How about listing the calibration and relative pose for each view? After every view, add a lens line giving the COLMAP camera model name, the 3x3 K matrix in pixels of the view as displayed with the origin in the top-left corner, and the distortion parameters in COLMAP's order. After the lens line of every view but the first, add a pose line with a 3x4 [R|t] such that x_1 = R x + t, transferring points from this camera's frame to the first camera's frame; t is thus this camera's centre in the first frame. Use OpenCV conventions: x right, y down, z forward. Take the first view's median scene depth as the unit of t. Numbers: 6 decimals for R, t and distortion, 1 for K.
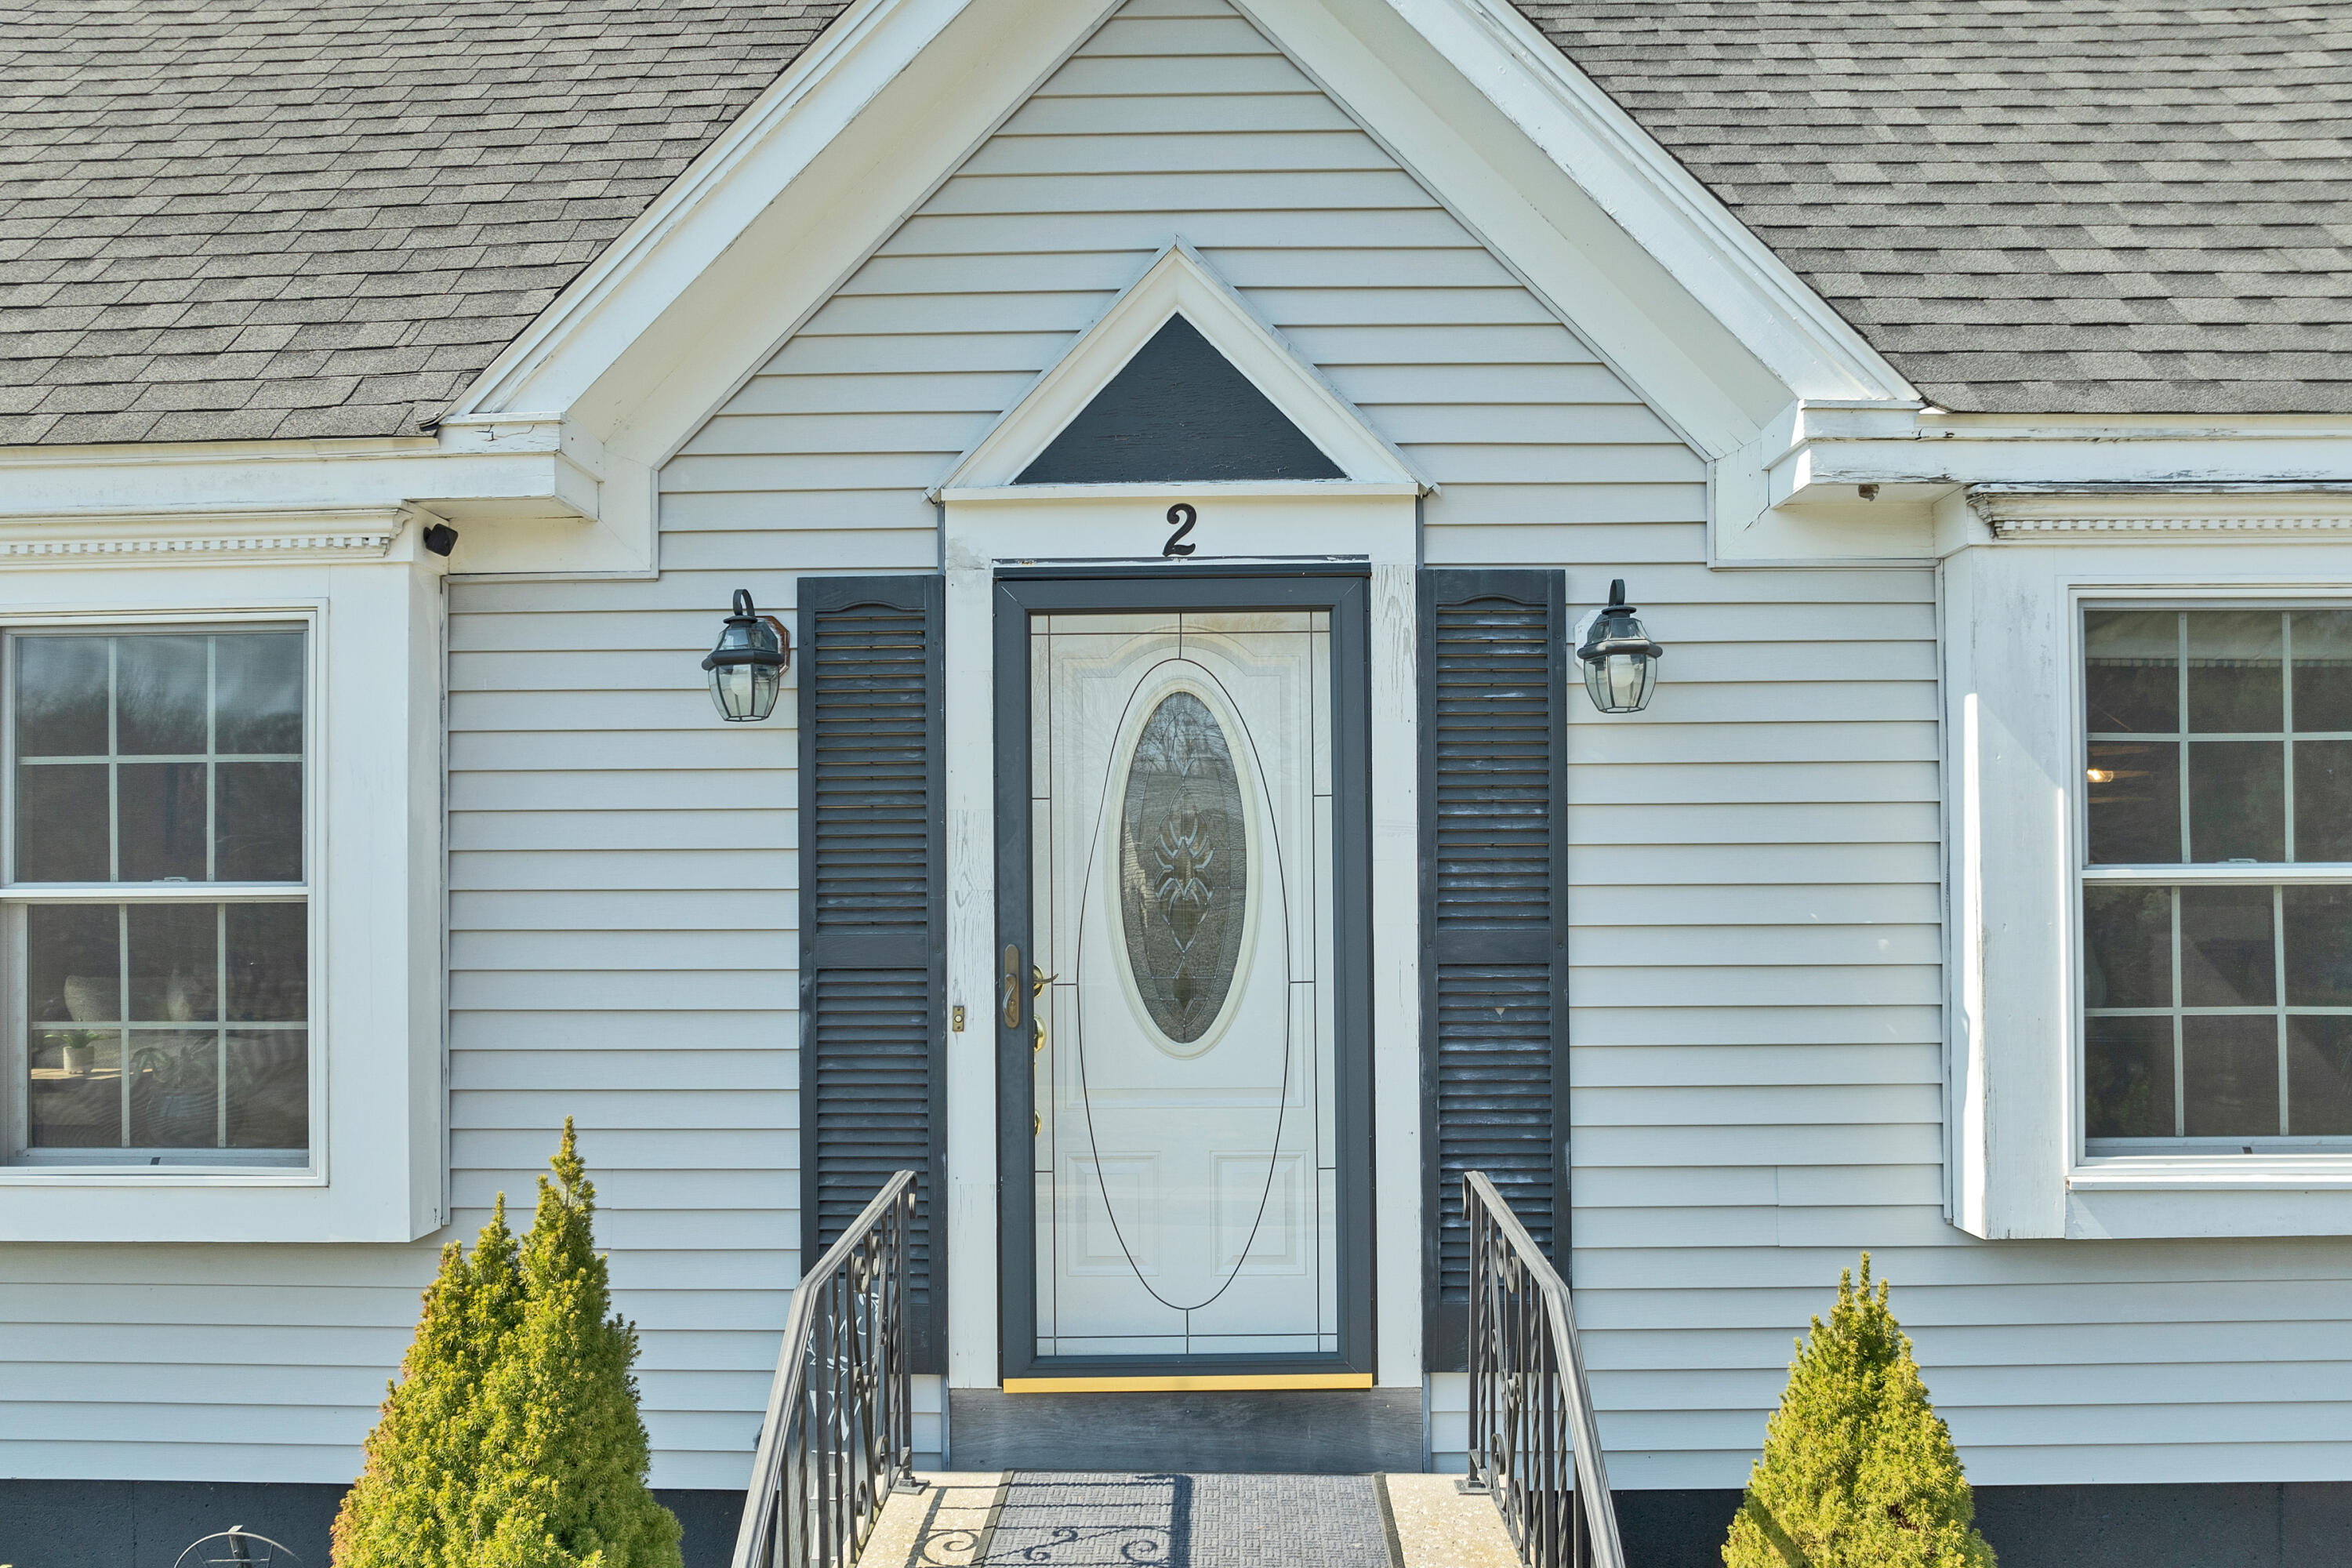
lens RADIAL K [[1687.9, 0, 1192.3], [0, 1687.9, 871.8], [0, 0, 1]] dist [-0.024596, -0.025602]
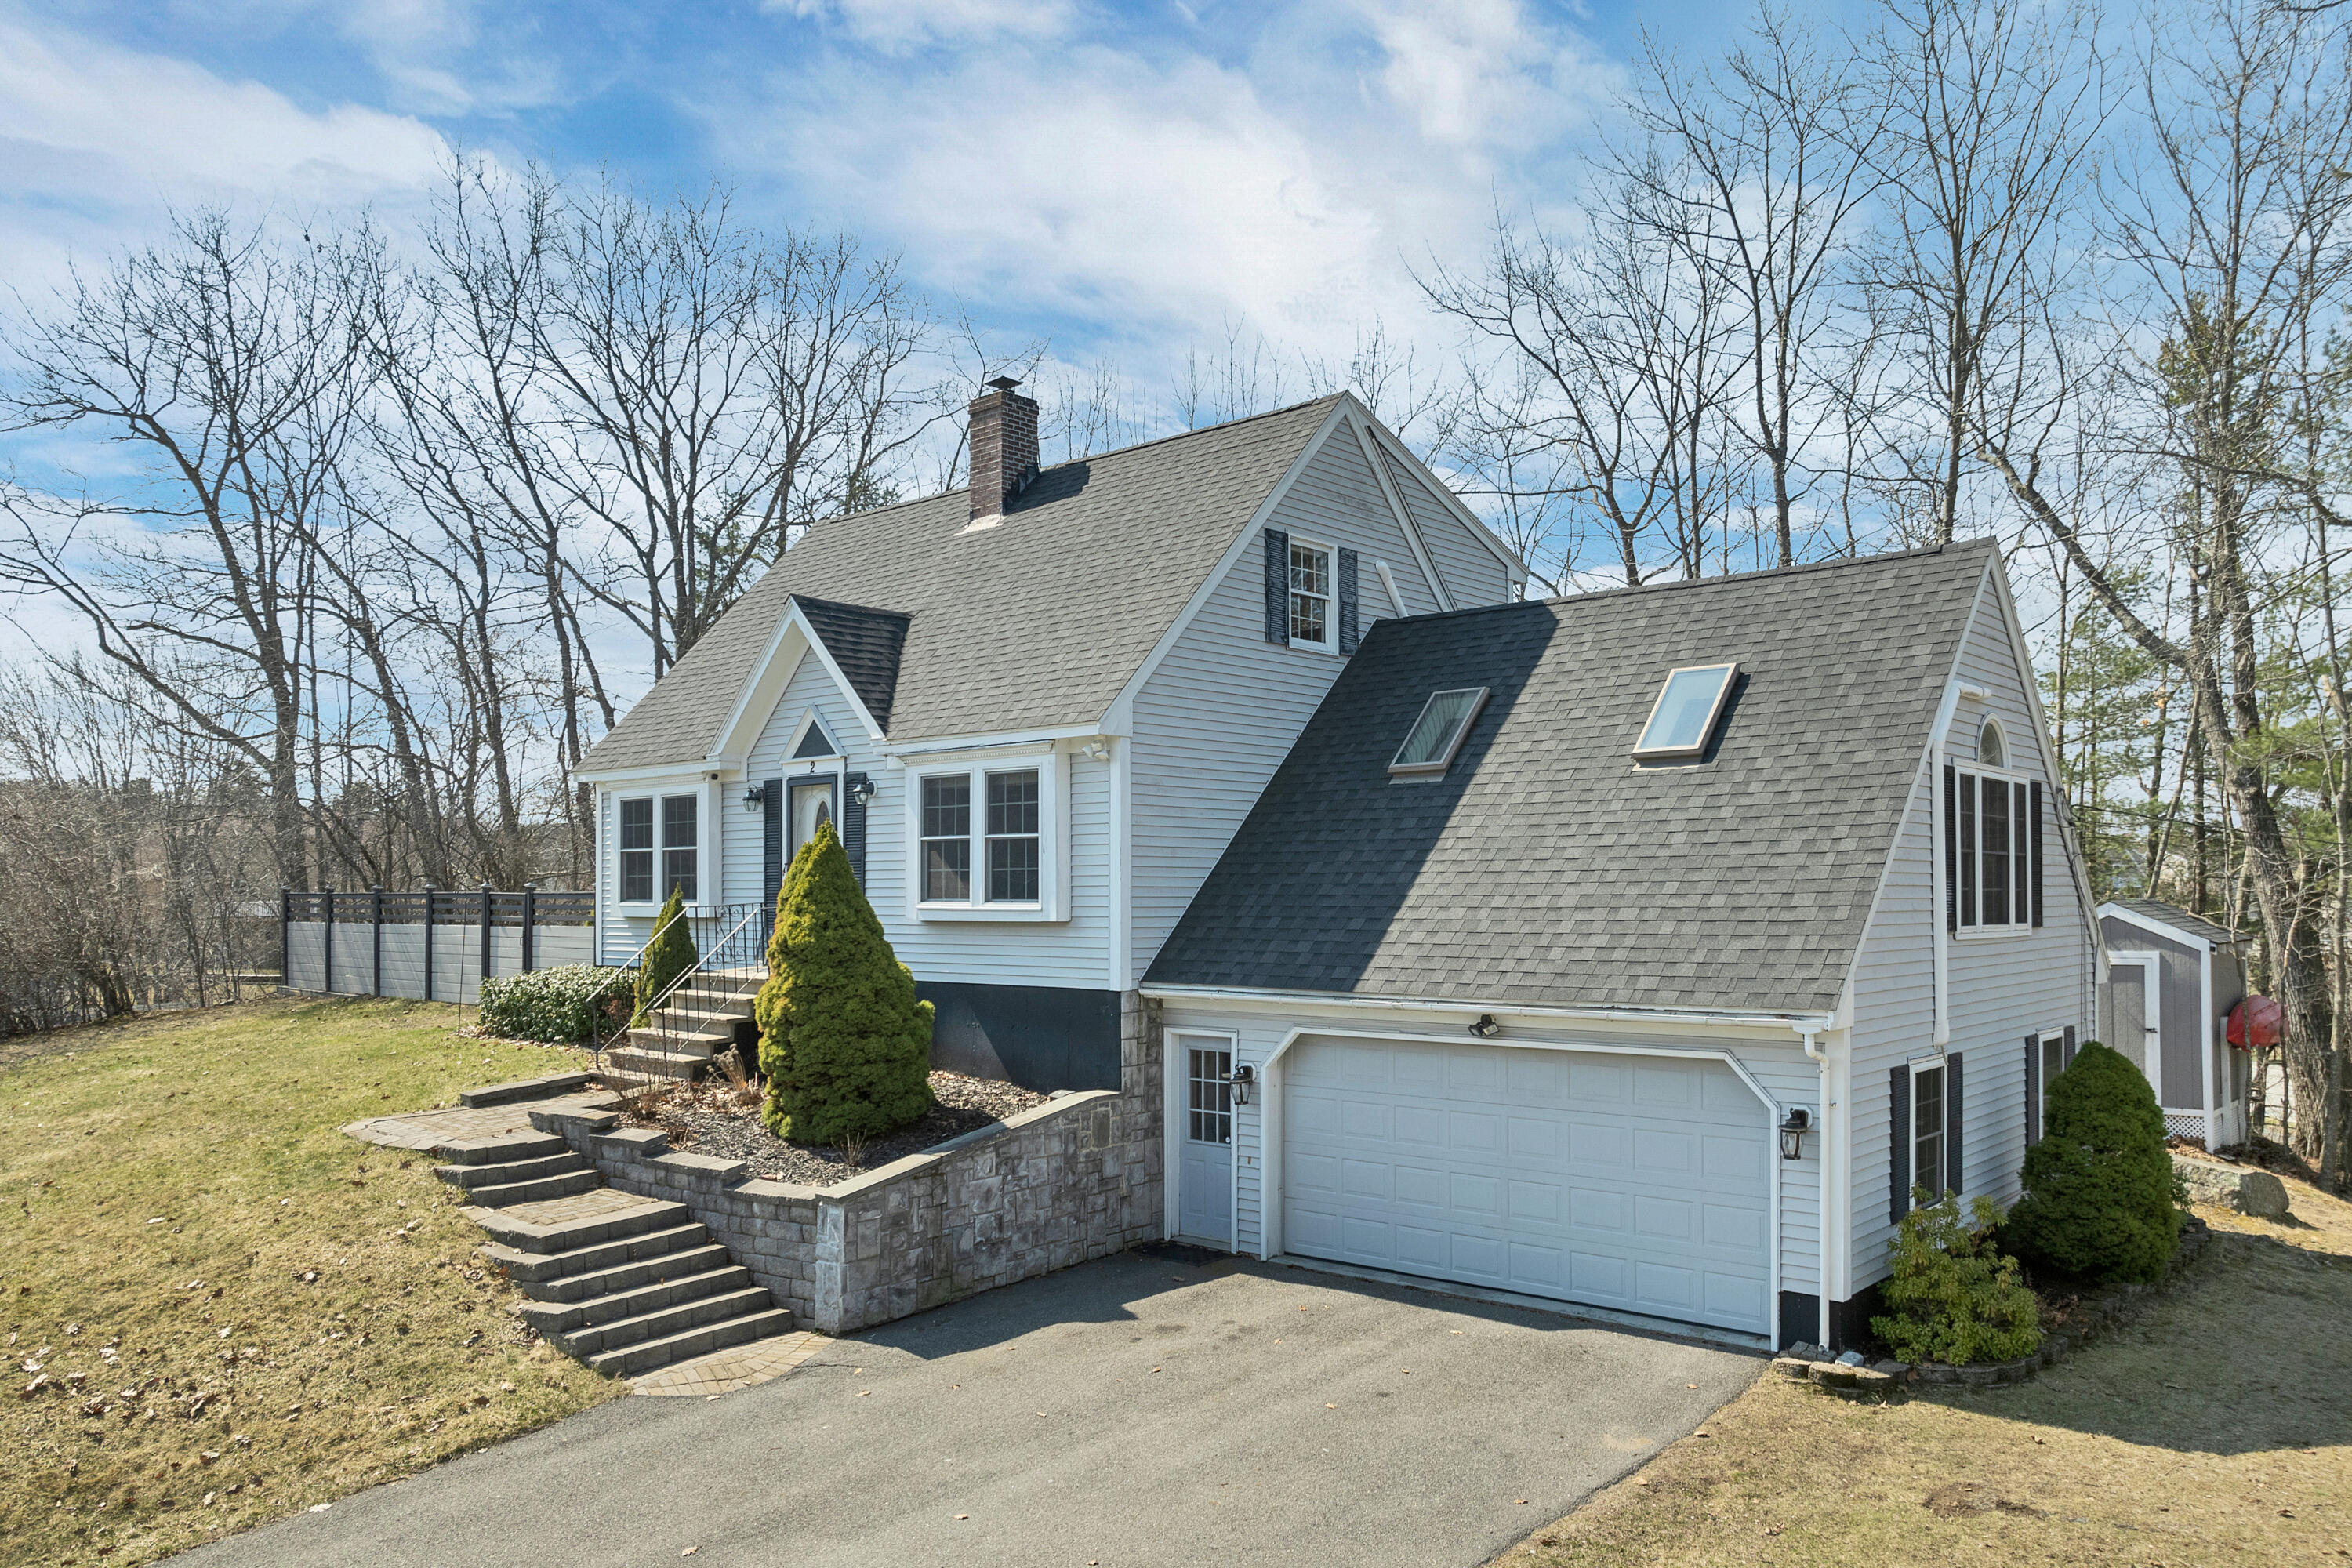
lens RADIAL K [[1687.9, 0, 1192.3], [0, 1687.9, 871.8], [0, 0, 1]] dist [-0.024596, -0.025602]
pose [[0.766439, -0.003615, -0.642307, 3.780205], [0.004211, 0.999991, -0.000603, 0.090297], [0.642303, -0.002242, 0.766448, -1.881980]]
